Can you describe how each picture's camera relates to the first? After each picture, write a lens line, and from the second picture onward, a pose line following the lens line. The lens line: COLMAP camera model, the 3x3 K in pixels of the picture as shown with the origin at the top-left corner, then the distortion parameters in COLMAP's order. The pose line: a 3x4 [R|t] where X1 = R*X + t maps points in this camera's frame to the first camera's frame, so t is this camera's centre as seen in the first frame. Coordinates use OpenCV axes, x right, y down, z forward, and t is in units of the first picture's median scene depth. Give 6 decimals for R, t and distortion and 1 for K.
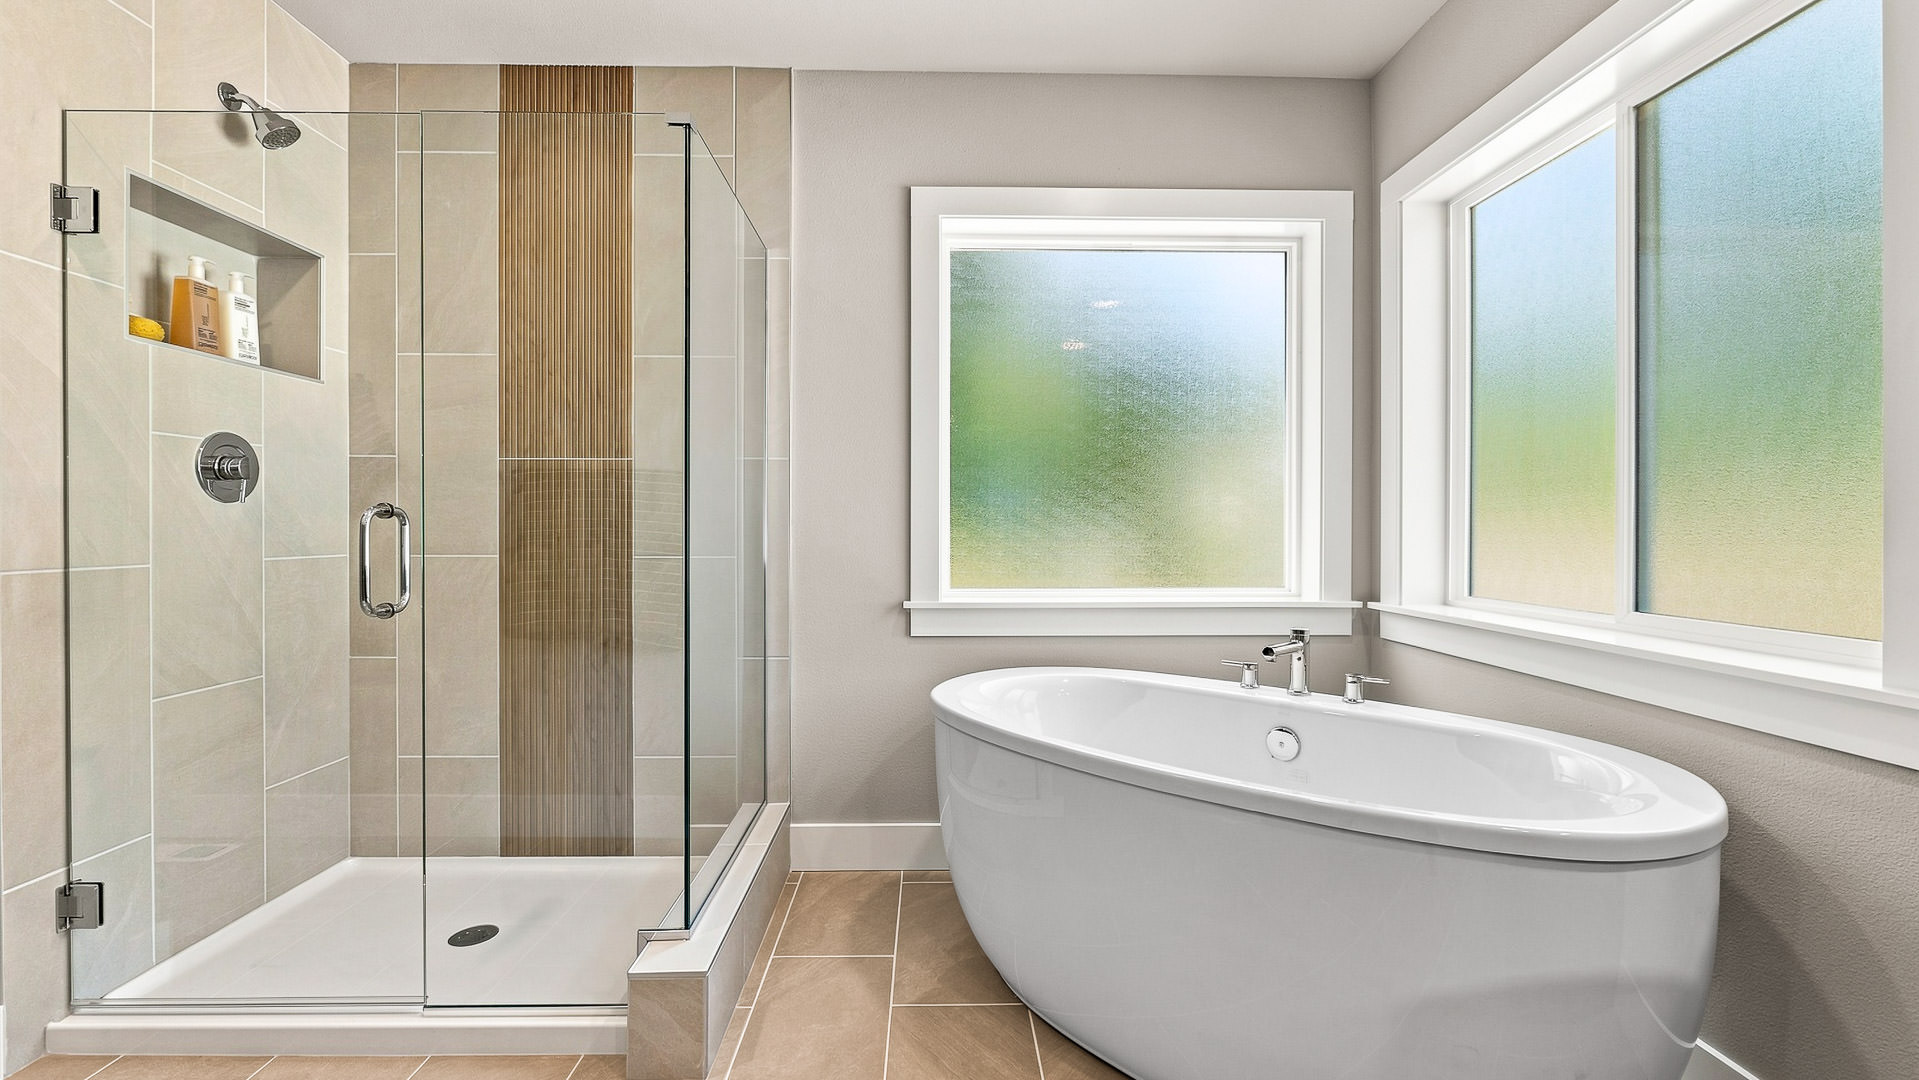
lens RADIAL K [[811.6, 0, 938.6], [0, 811.6, 527.4], [0, 0, 1]] dist [-0.008987, 0.000530]
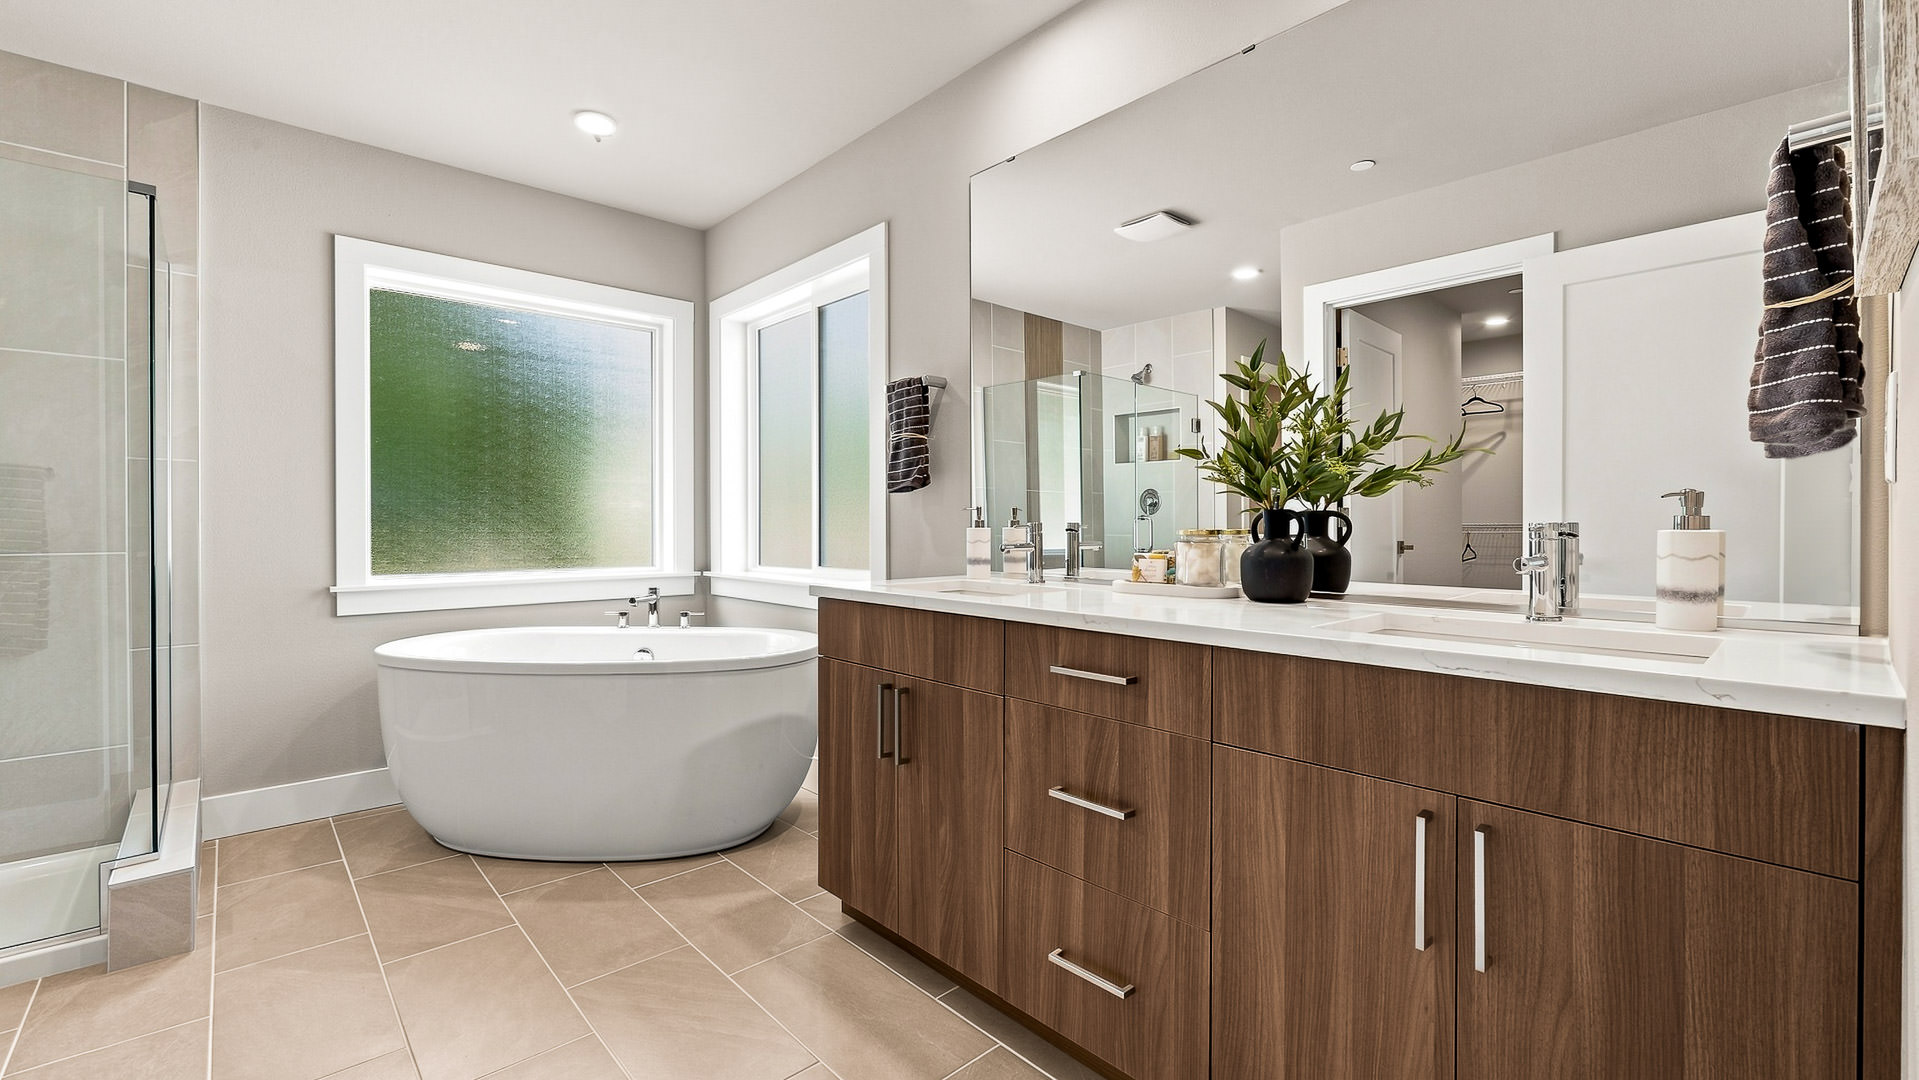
lens RADIAL K [[811.6, 0, 938.6], [0, 811.6, 527.4], [0, 0, 1]] dist [-0.008987, 0.000530]
pose [[0.759188, -0.005732, 0.650847, -0.134155], [0.003159, 0.999982, 0.005121, 0.001476], [-0.650864, -0.001832, 0.759192, -0.463607]]
